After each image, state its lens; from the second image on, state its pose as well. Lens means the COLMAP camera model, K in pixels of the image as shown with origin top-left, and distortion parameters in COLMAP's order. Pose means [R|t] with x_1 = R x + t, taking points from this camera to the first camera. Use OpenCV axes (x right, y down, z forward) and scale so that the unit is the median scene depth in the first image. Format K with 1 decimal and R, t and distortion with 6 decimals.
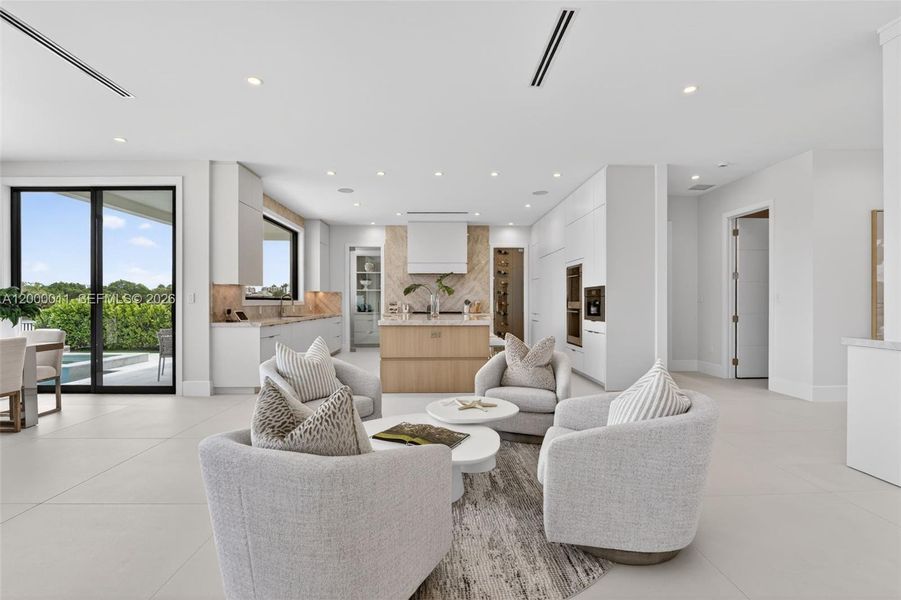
lens RADIAL K [[413.1, 0, 453.3], [0, 413.1, 304.9], [0, 0, 1]] dist [-0.025157, 0.000689]
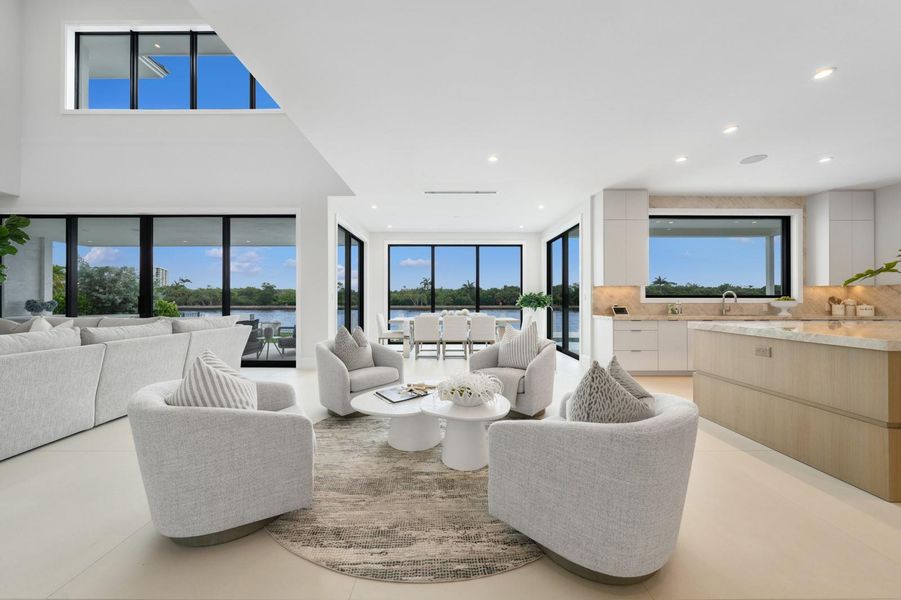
lens RADIAL K [[308.7, 0, 448.1], [0, 308.7, 298.6], [0, 0, 1]] dist [0.000635, 0.000148]
pose [[-0.035459, -0.004973, -0.999359, 0.265671], [-0.007258, 0.999963, -0.004718, -0.001278], [0.999345, 0.007086, -0.035494, 0.328115]]
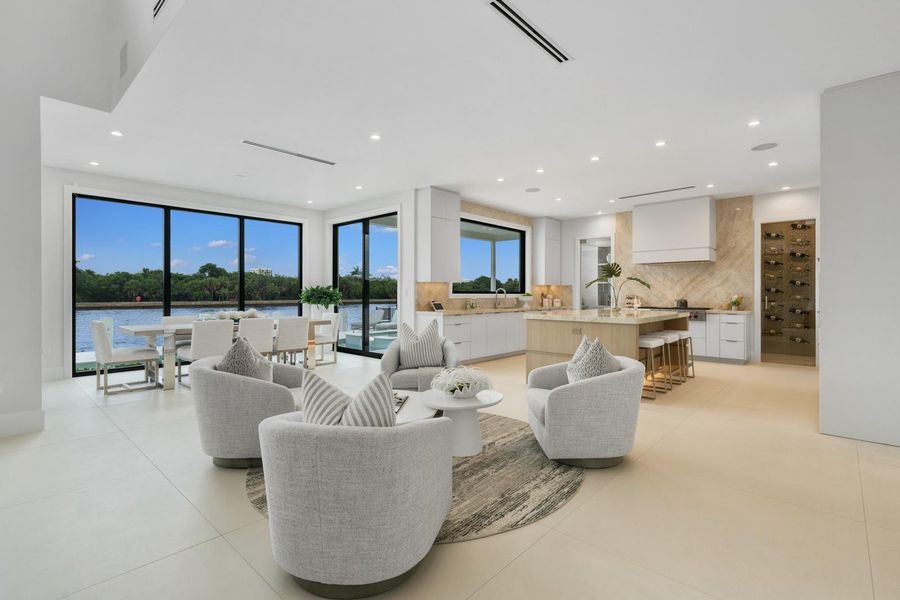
lens RADIAL K [[422.7, 0, 444.9], [0, 422.7, 294.5], [0, 0, 1]] dist [-0.001482, -0.000382]
pose [[0.706447, 0.003251, -0.707759, 0.260896], [-0.006741, 0.999975, -0.002135, -0.004672], [0.707734, 0.006279, 0.706451, 0.059010]]
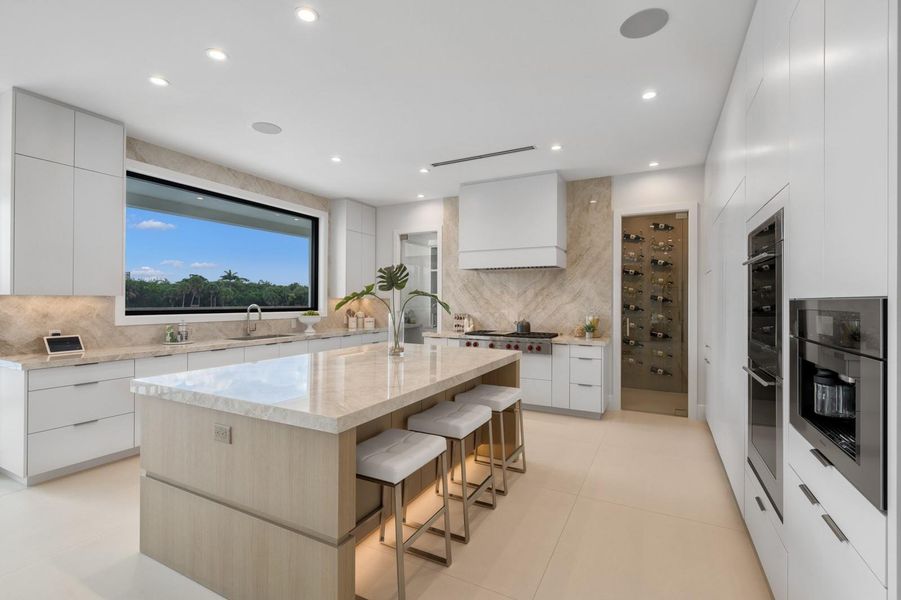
lens RADIAL K [[408.0, 0, 450.5], [0, 408.0, 300.0], [0, 0, 1]] dist [-0.002000, -0.000099]
pose [[0.870935, 0.004606, -0.491377, 0.183261], [-0.009288, 0.999932, -0.007088, -0.026563], [0.491311, 0.010737, 0.870918, 0.476740]]
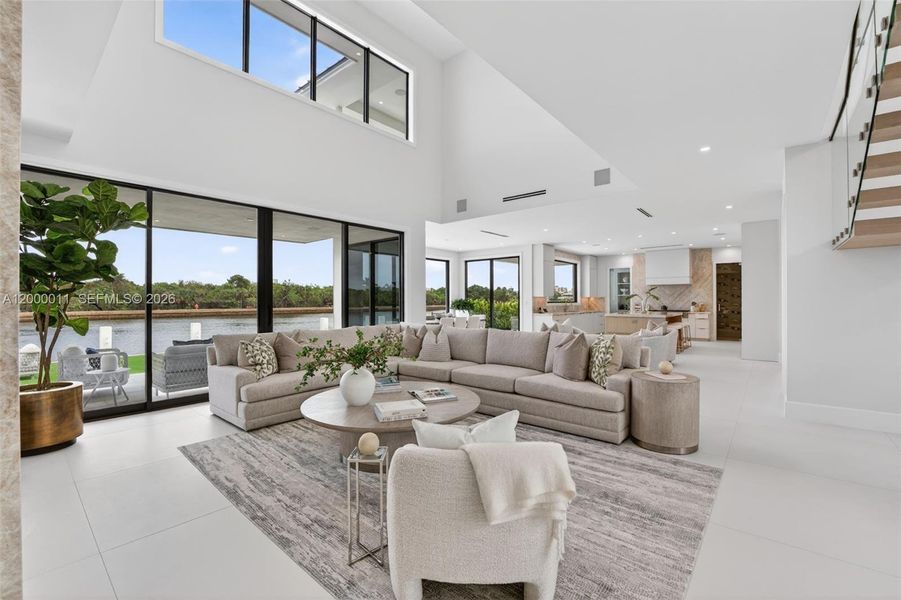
lens RADIAL K [[386.3, 0, 454.7], [0, 386.3, 300.5], [0, 0, 1]] dist [-0.038722, -0.000092]
pose [[0.743230, -0.001719, -0.669033, 0.324025], [-0.001667, 0.999989, -0.004420, -0.011245], [0.669033, 0.004400, 0.743219, -0.552049]]
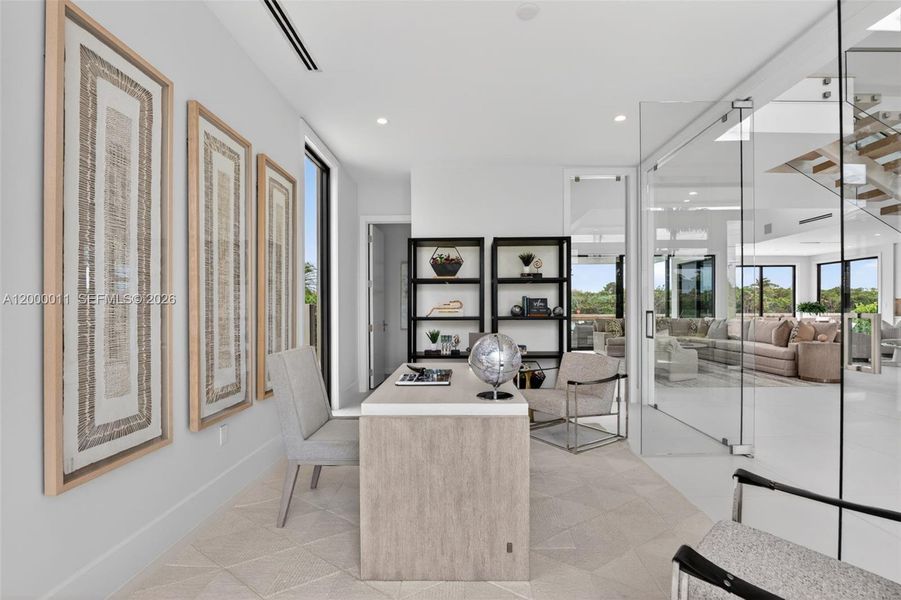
lens RADIAL K [[413.1, 0, 453.3], [0, 413.1, 304.9], [0, 0, 1]] dist [-0.025157, 0.000689]
pose [[-0.050970, -0.008124, -0.998667, 1.001392], [-0.001193, 0.999967, -0.008074, 0.001829], [0.998699, 0.000780, -0.050978, -0.752544]]
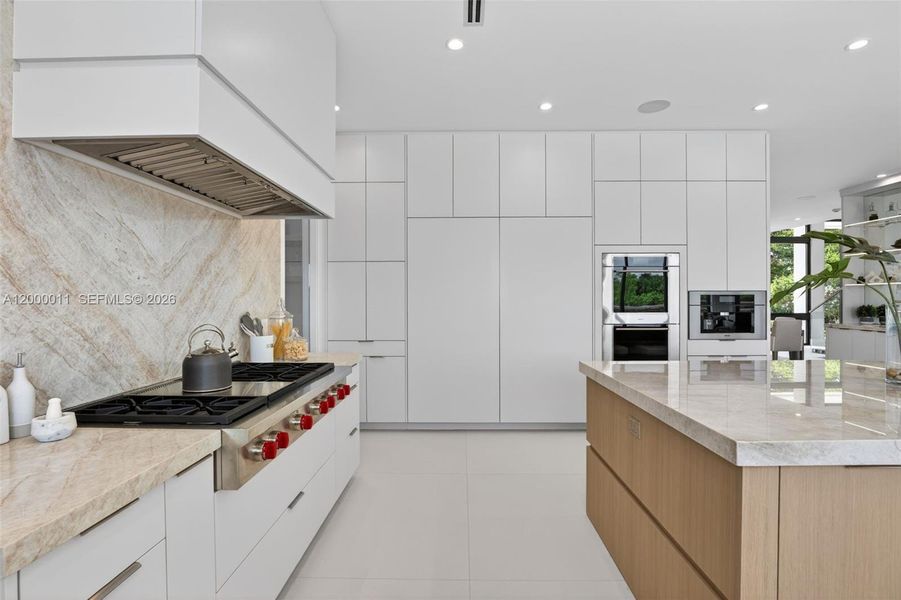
lens RADIAL K [[408.0, 0, 450.5], [0, 408.0, 300.0], [0, 0, 1]] dist [-0.002000, -0.000099]
pose [[0.058191, -0.004492, 0.998295, -0.242501], [0.009066, 0.999951, 0.003971, -0.023652], [-0.998264, 0.008819, 0.058229, 0.939766]]
